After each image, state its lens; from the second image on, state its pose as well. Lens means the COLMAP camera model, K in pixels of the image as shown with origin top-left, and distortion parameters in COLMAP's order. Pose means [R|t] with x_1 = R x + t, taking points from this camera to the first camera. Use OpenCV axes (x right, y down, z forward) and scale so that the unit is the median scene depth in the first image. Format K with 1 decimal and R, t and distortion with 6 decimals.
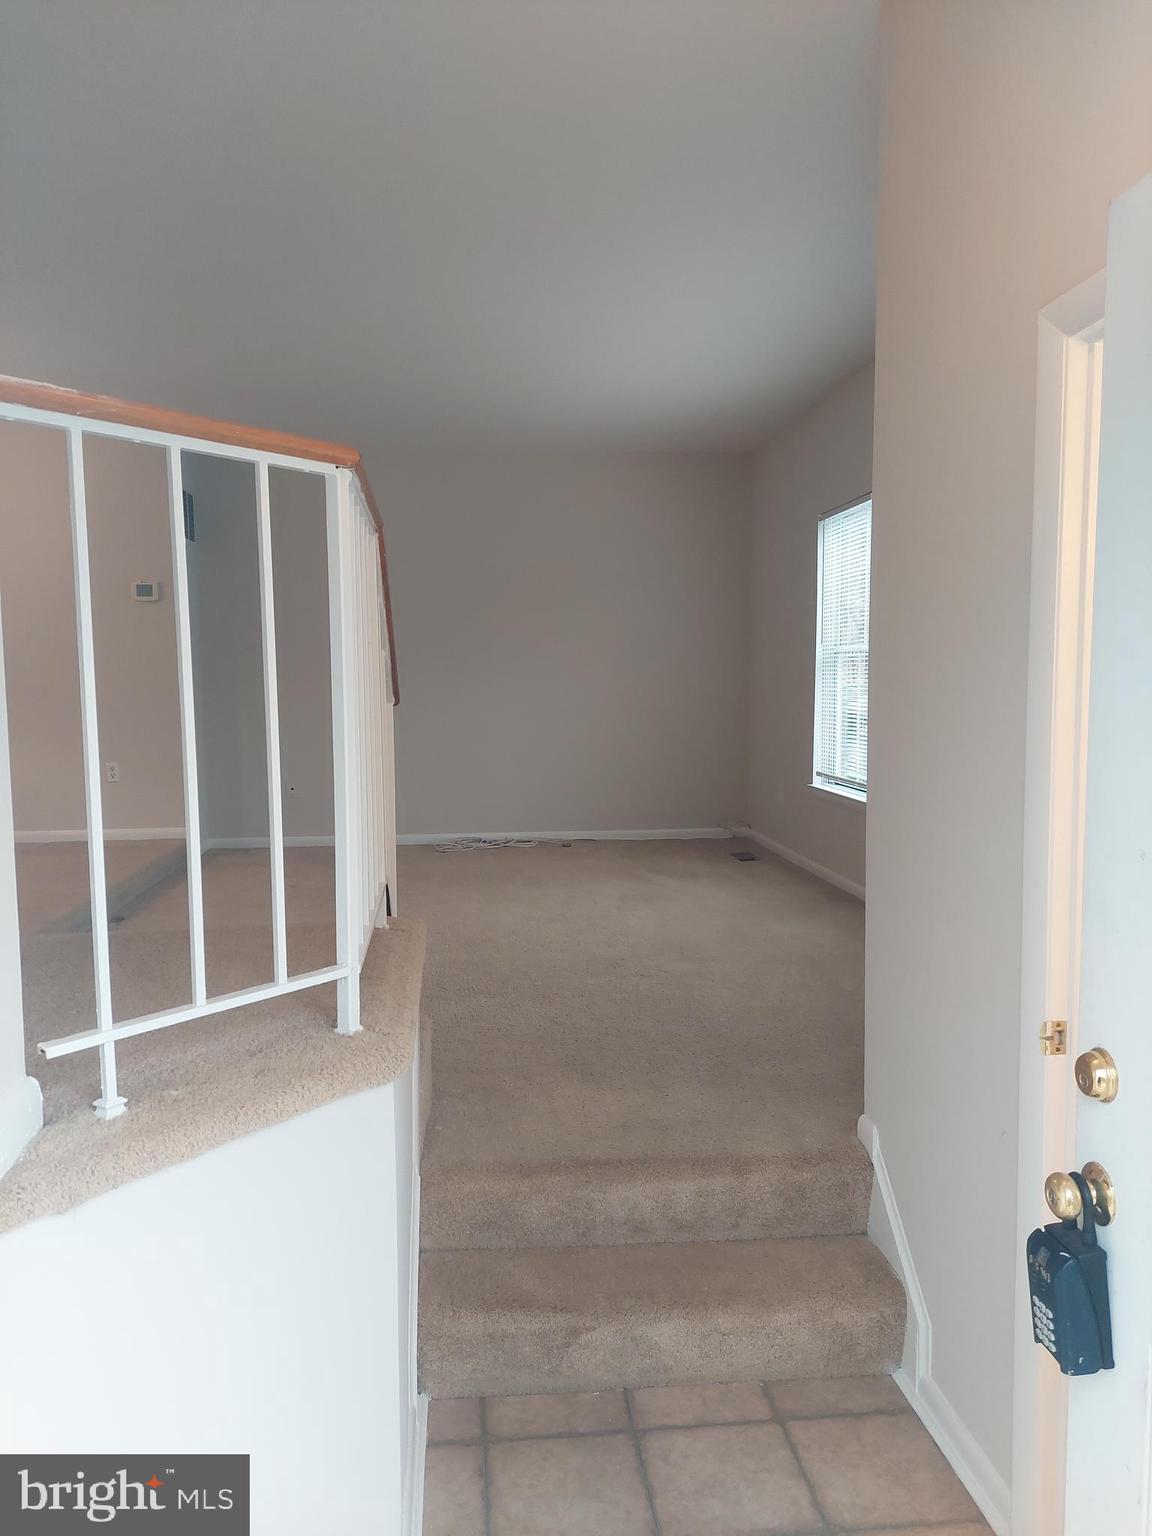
lens RADIAL K [[1096.4, 0, 566.1], [0, 1096.4, 778.4], [0, 0, 1]] dist [0.077684, -0.078380]
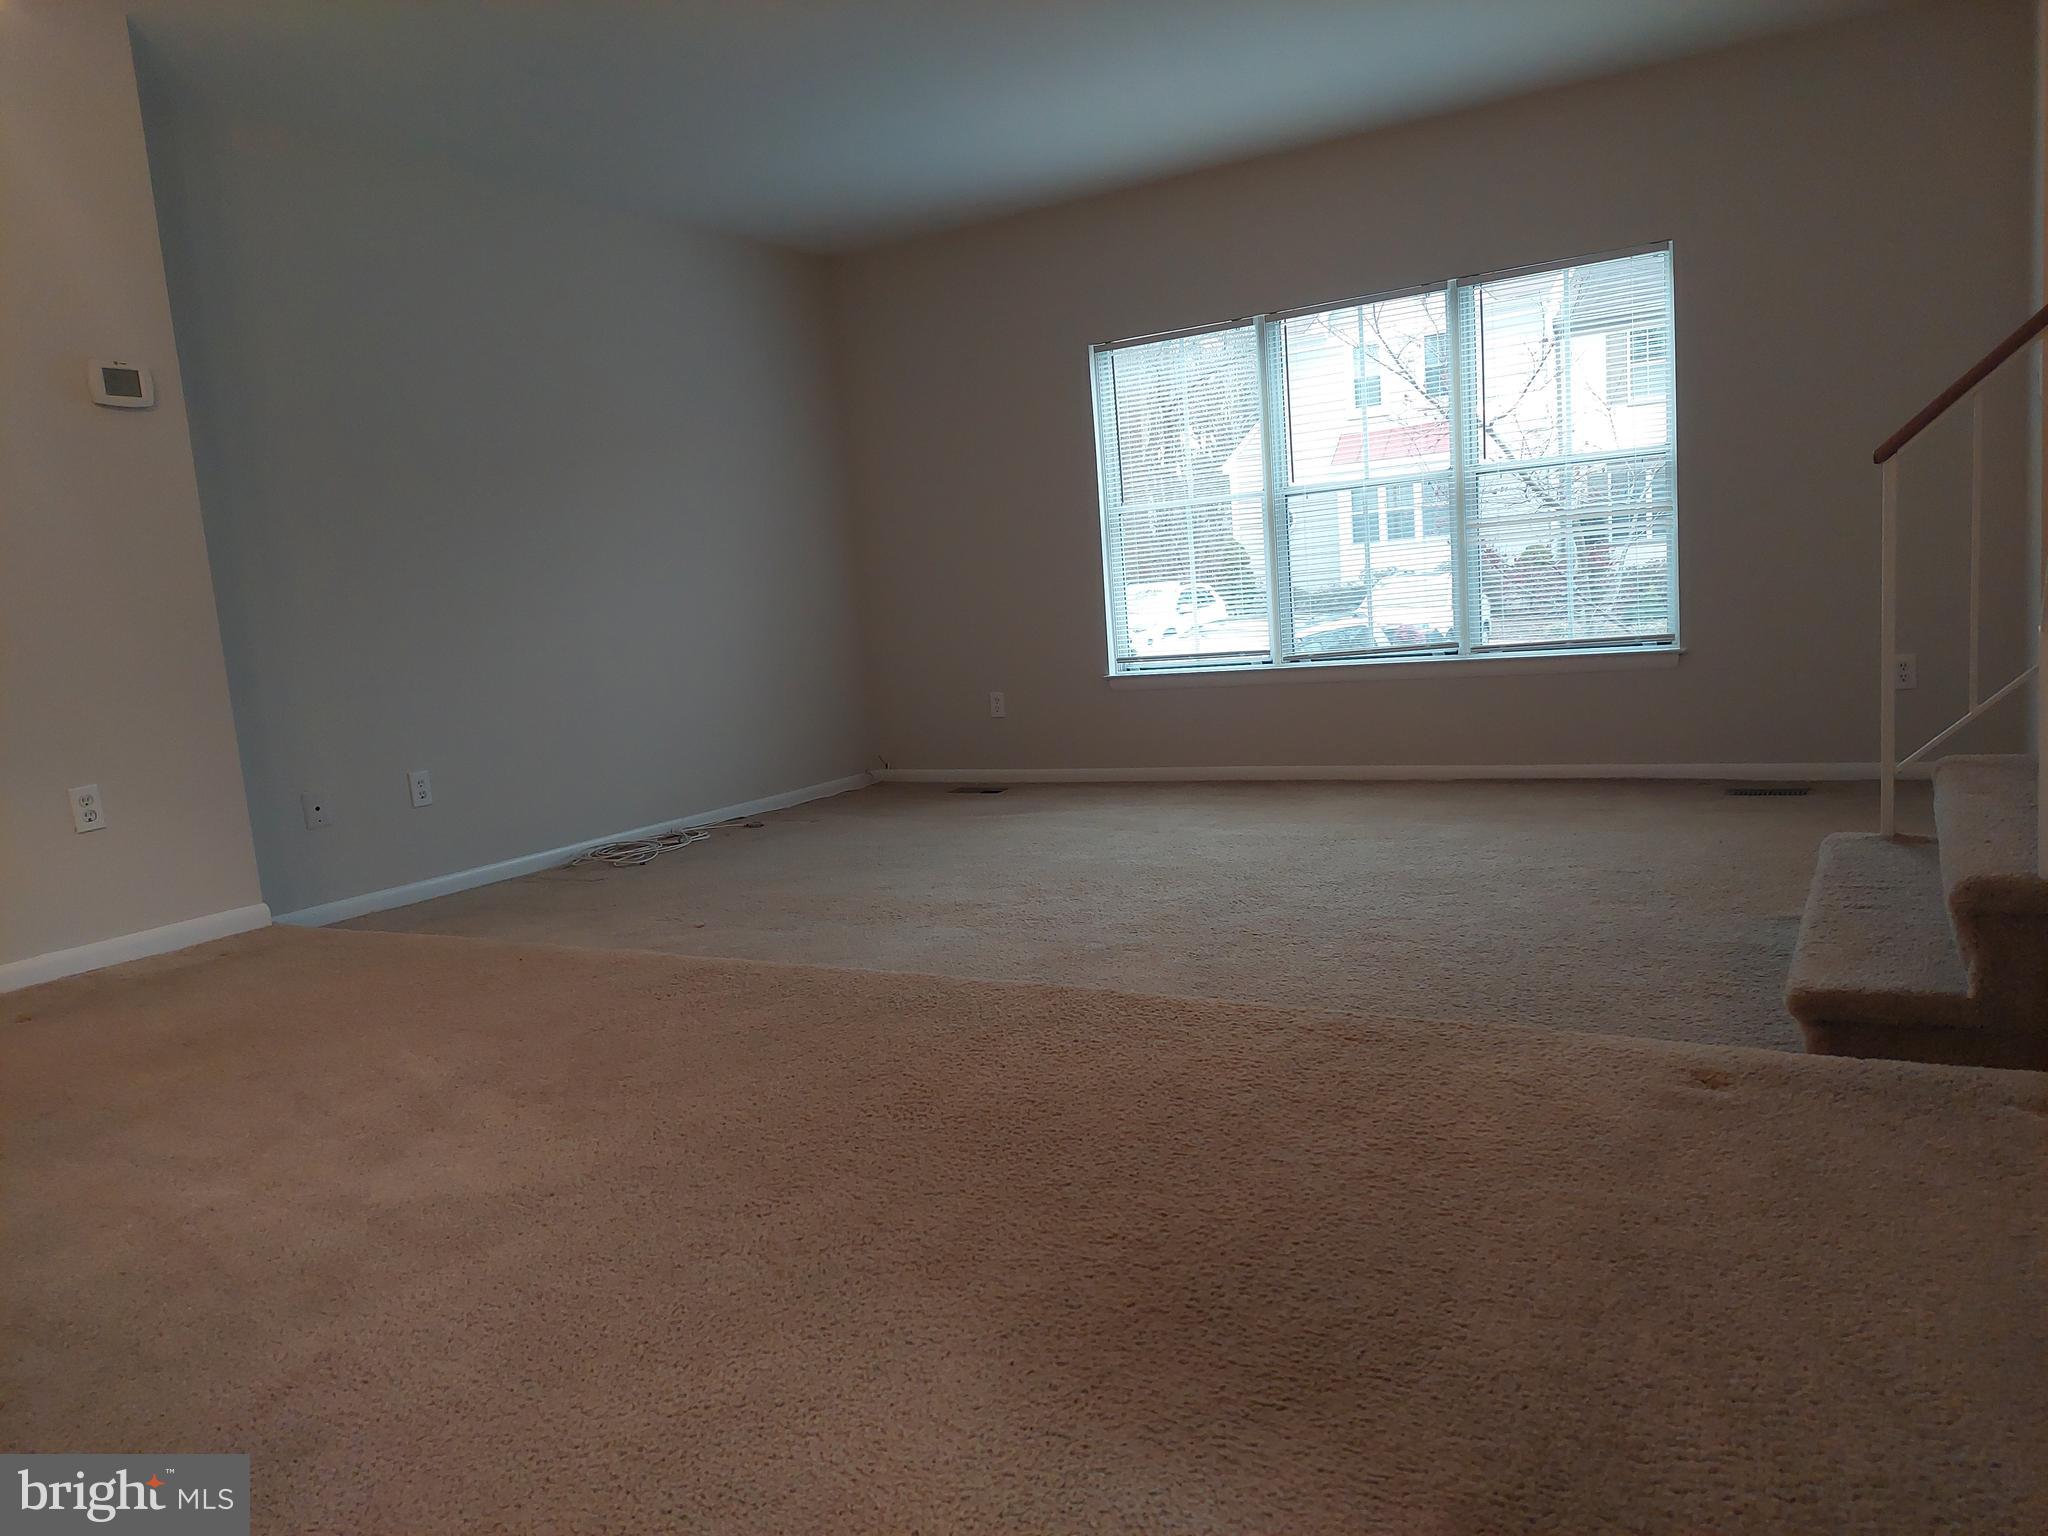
lens RADIAL K [[1461.8, 0, 1029.8], [0, 1461.8, 772.6], [0, 0, 1]] dist [0.077684, -0.078380]
pose [[0.588039, -0.143005, 0.796090, -0.654329], [0.150001, 0.986454, 0.066402, -0.002724], [-0.794802, 0.080367, 0.601524, 0.370281]]
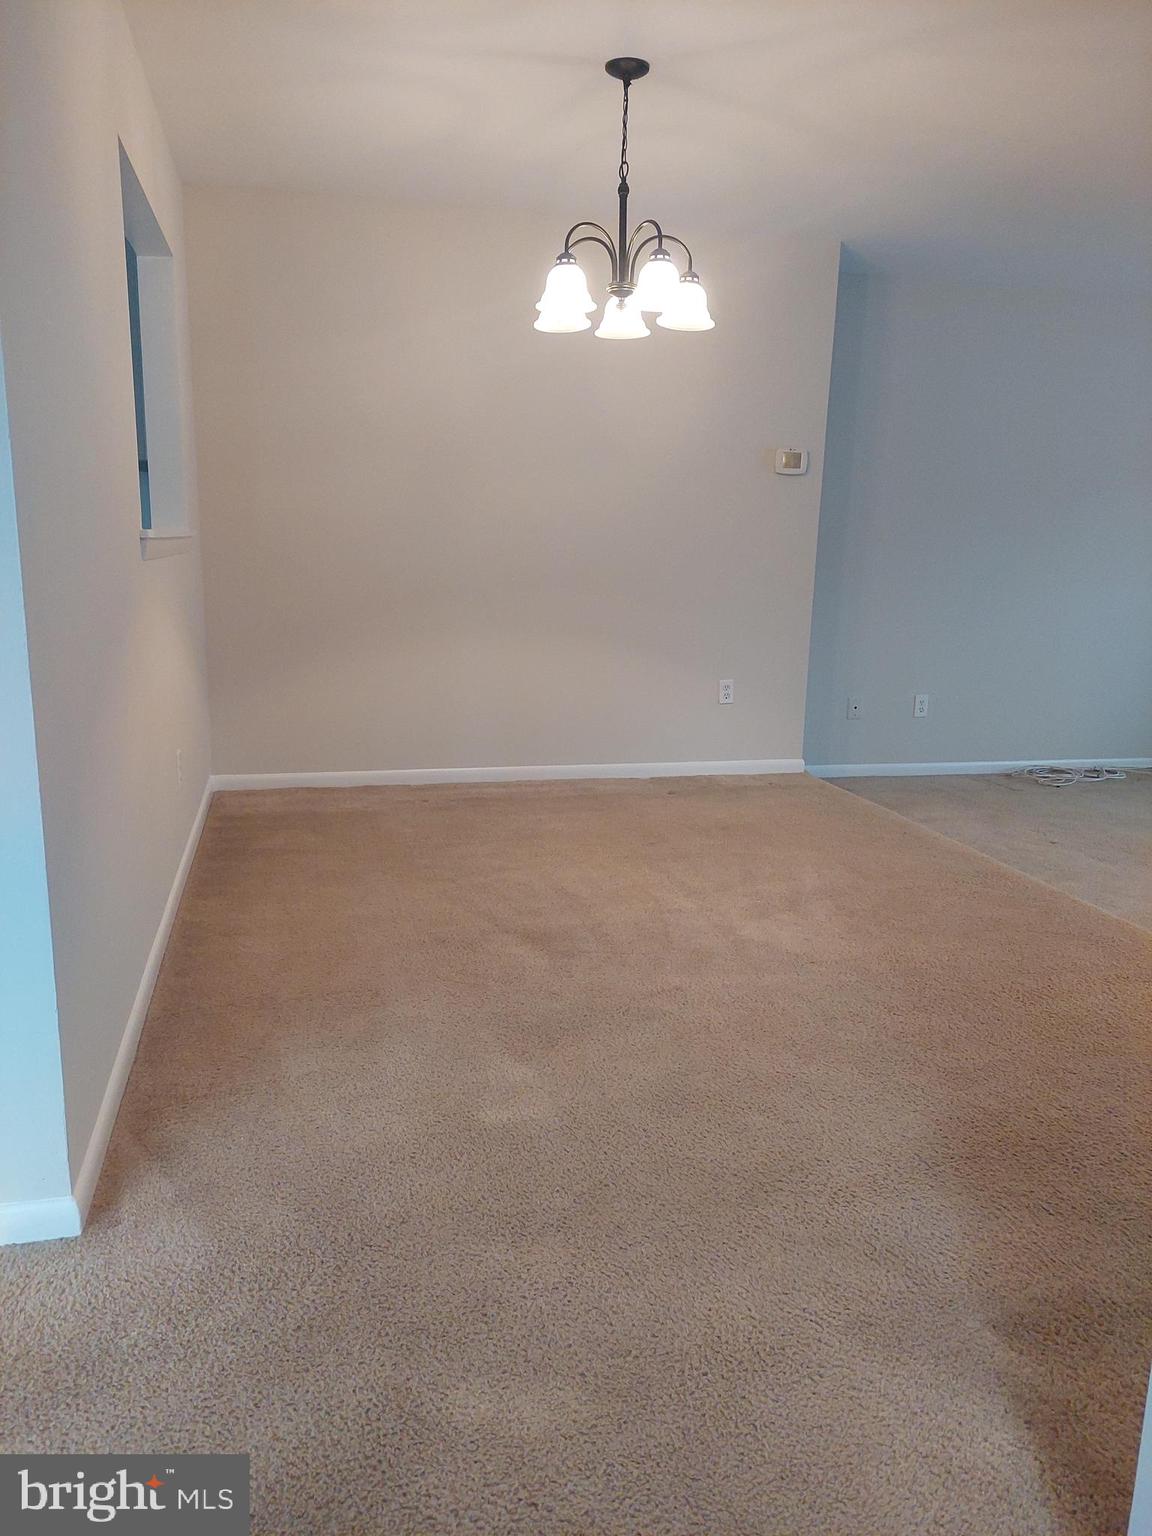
lens RADIAL K [[1096.4, 0, 566.1], [0, 1096.4, 778.4], [0, 0, 1]] dist [0.077684, -0.078380]
pose [[0.991084, 0.001531, 0.133232, -0.636531], [-0.017672, 0.992611, 0.120046, -0.037028], [-0.132064, -0.121331, 0.983788, 0.220644]]
